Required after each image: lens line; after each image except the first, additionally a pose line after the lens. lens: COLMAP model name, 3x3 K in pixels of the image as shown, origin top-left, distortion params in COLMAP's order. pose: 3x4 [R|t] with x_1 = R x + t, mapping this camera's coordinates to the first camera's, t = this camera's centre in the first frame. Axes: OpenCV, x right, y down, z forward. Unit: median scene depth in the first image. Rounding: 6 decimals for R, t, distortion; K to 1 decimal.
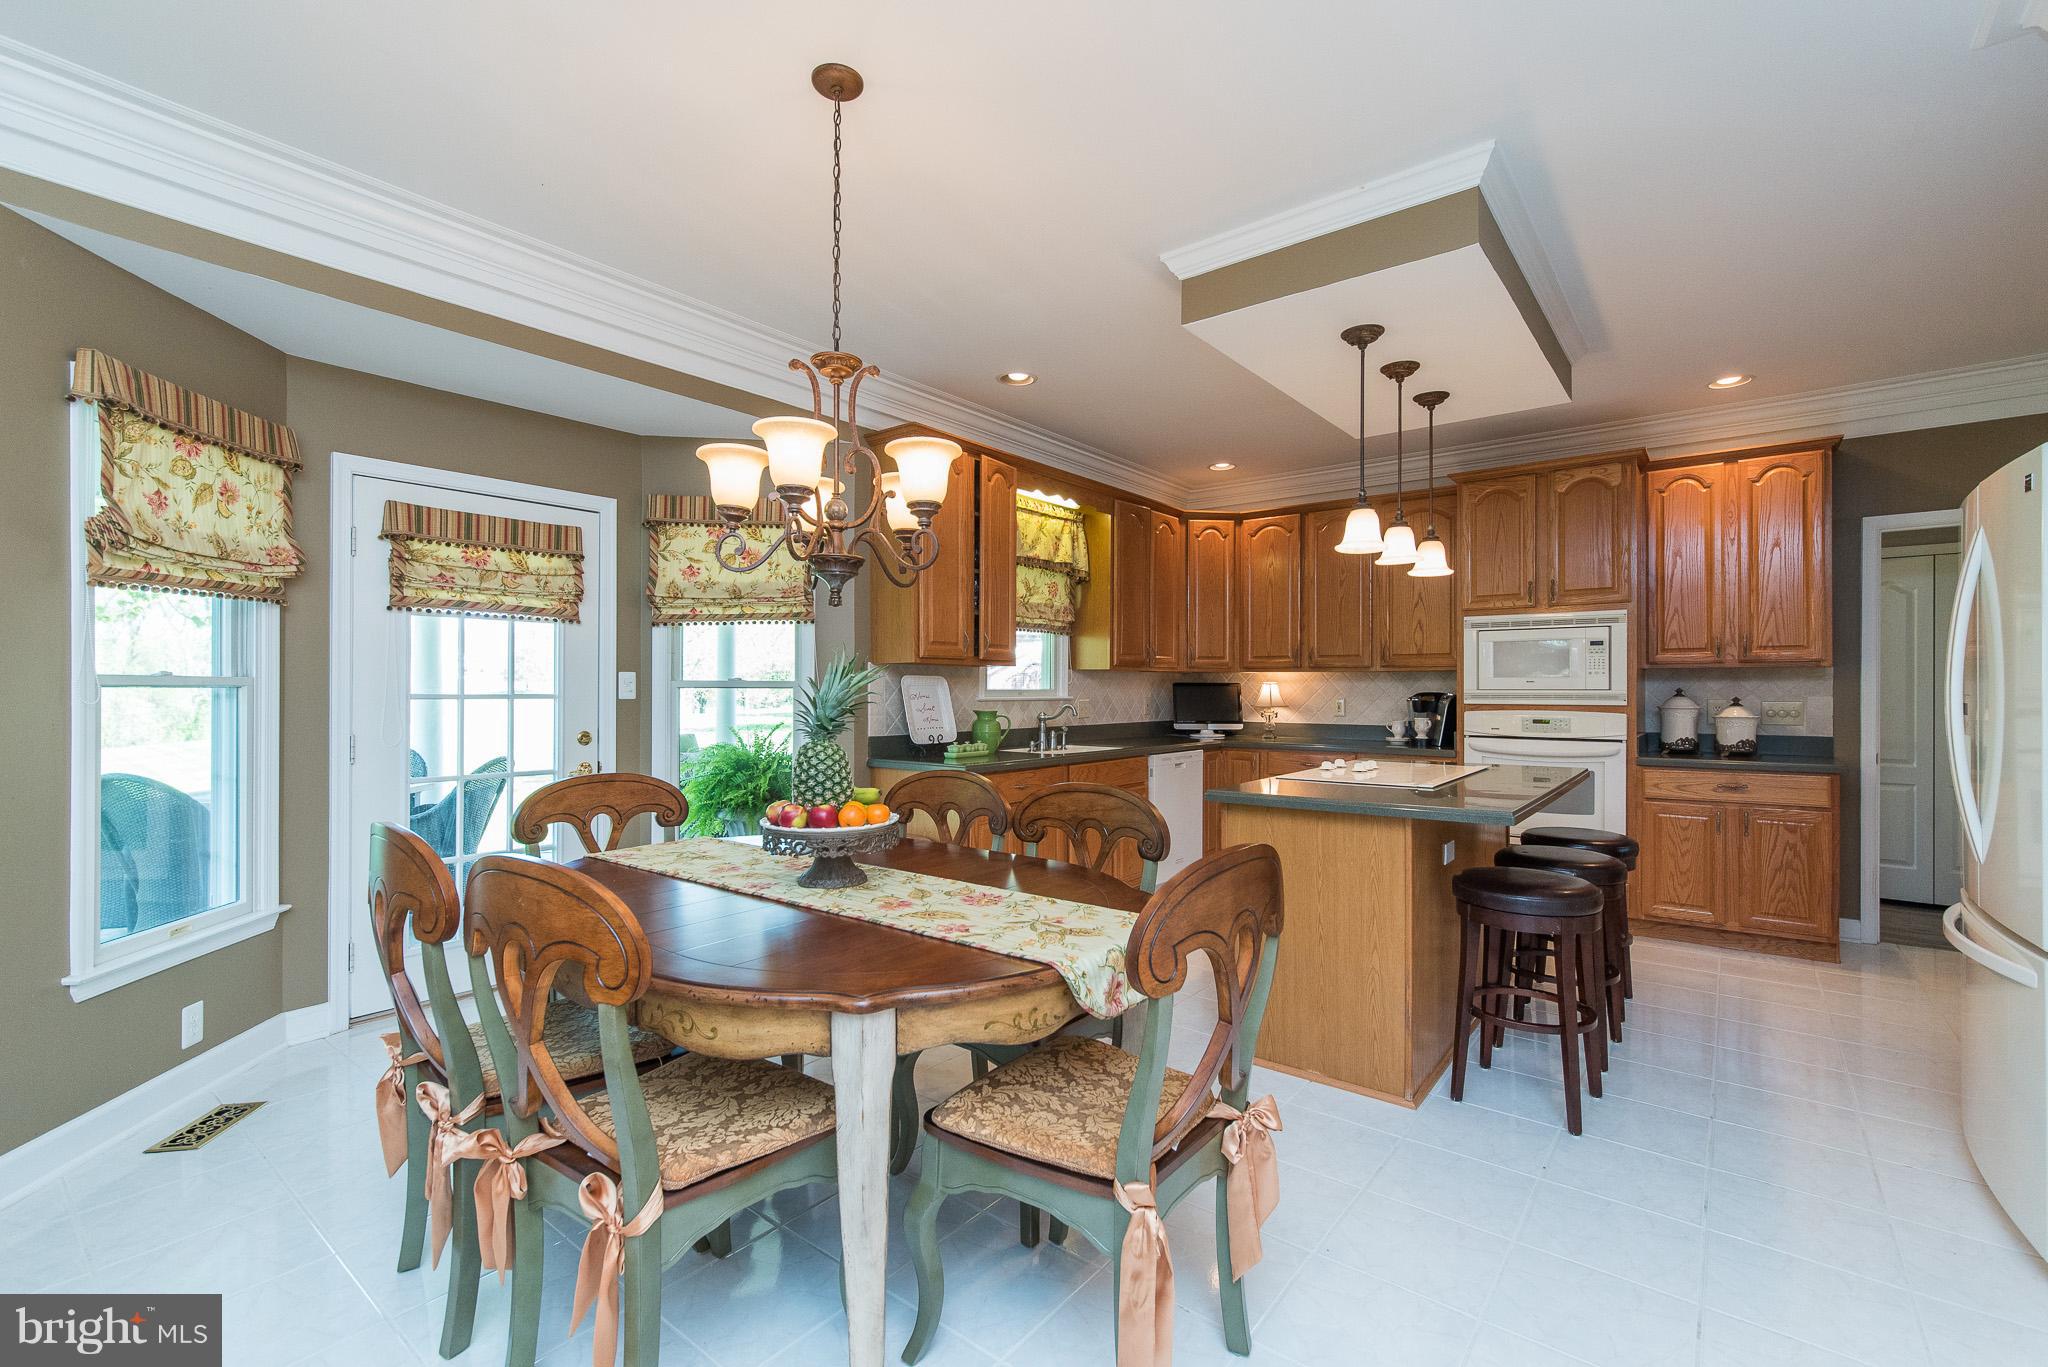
lens RADIAL K [[891.3, 0, 1026.2], [0, 891.3, 695.5], [0, 0, 1]] dist [0.000418, 0.000050]
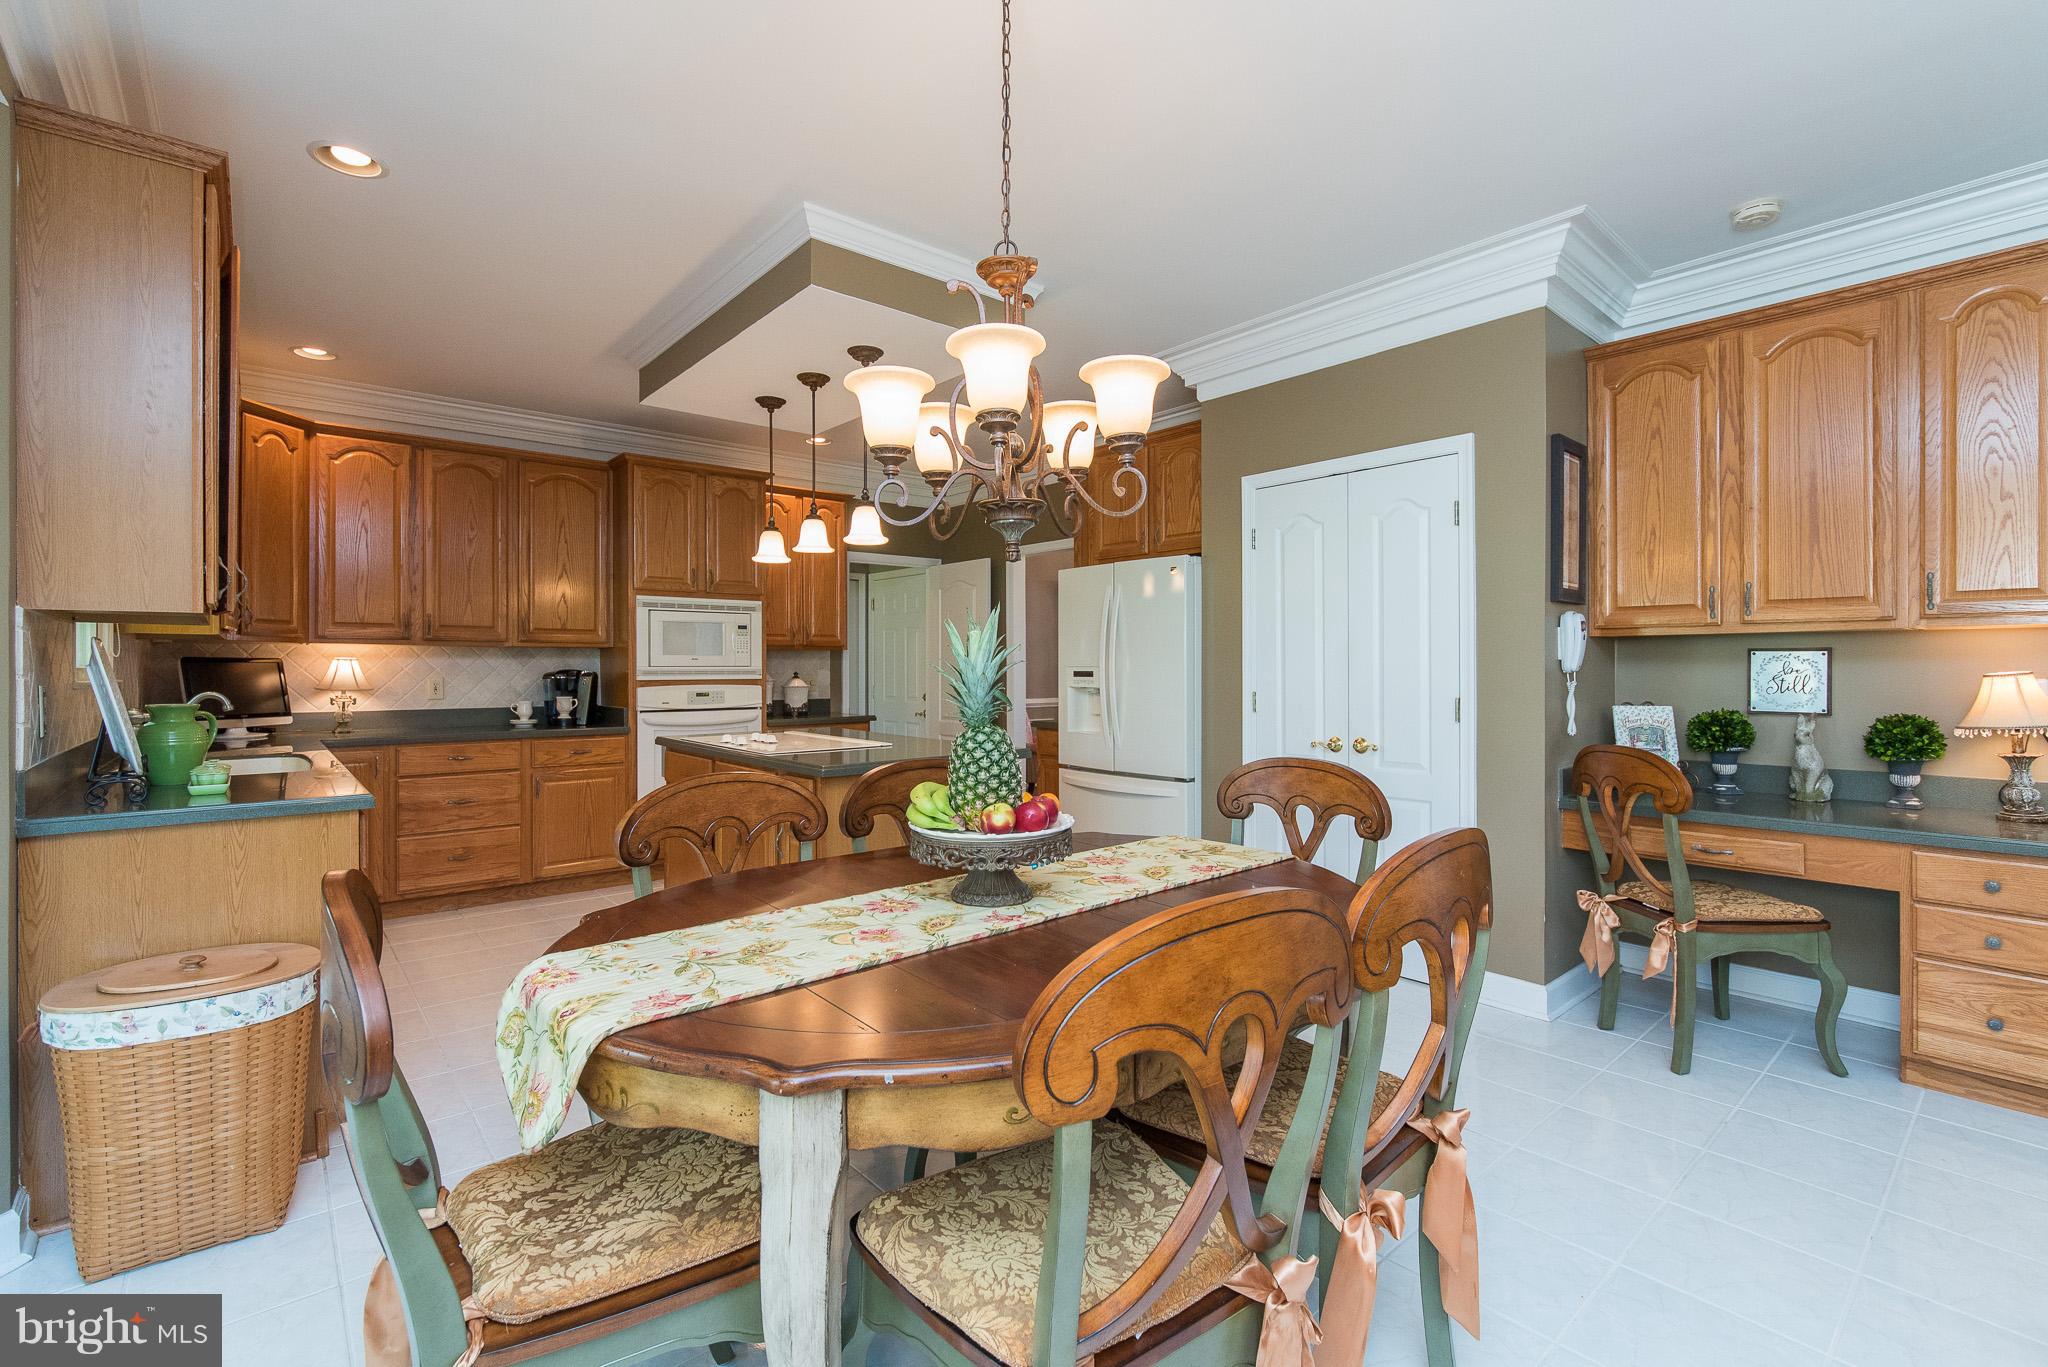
lens RADIAL K [[925.2, 0, 1024.0], [0, 925.2, 683.5], [0, 0, 1]] dist [0.000195, -0.000014]
pose [[0.191867, -0.018970, 0.981238, -0.431359], [0.010996, 0.999792, 0.017179, -0.000626], [-0.981359, 0.007494, 0.192036, 0.330974]]
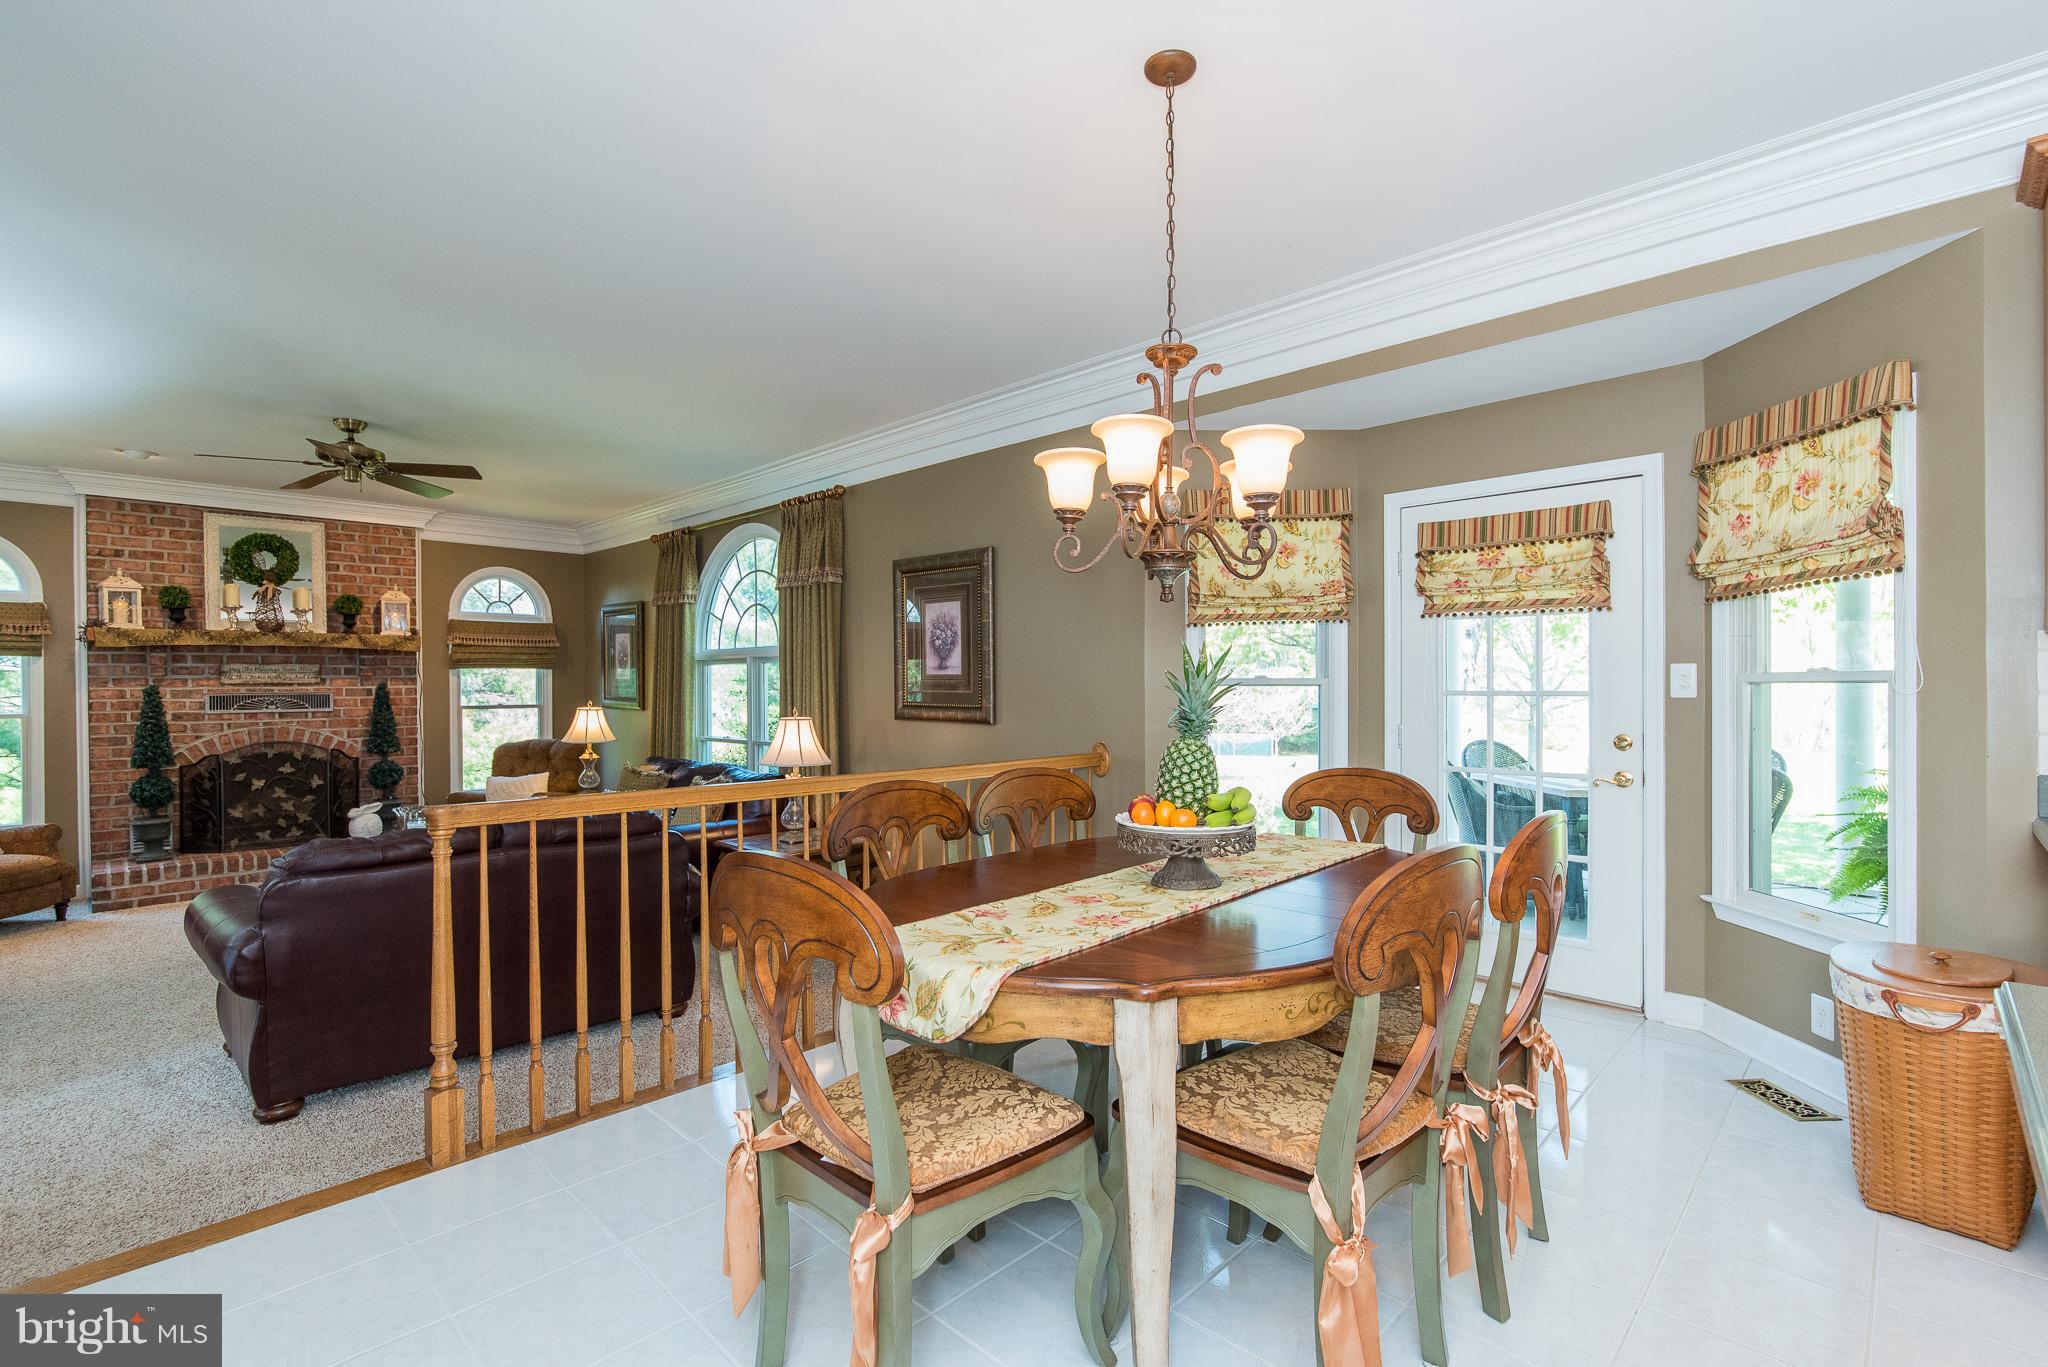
lens RADIAL K [[925.2, 0, 1024.0], [0, 925.2, 683.5], [0, 0, 1]] dist [0.000195, -0.000014]
pose [[-0.094013, -0.007731, -0.995541, 0.574496], [-0.004669, 0.999962, -0.007325, -0.000049], [0.995560, 0.003959, -0.094045, 0.656956]]
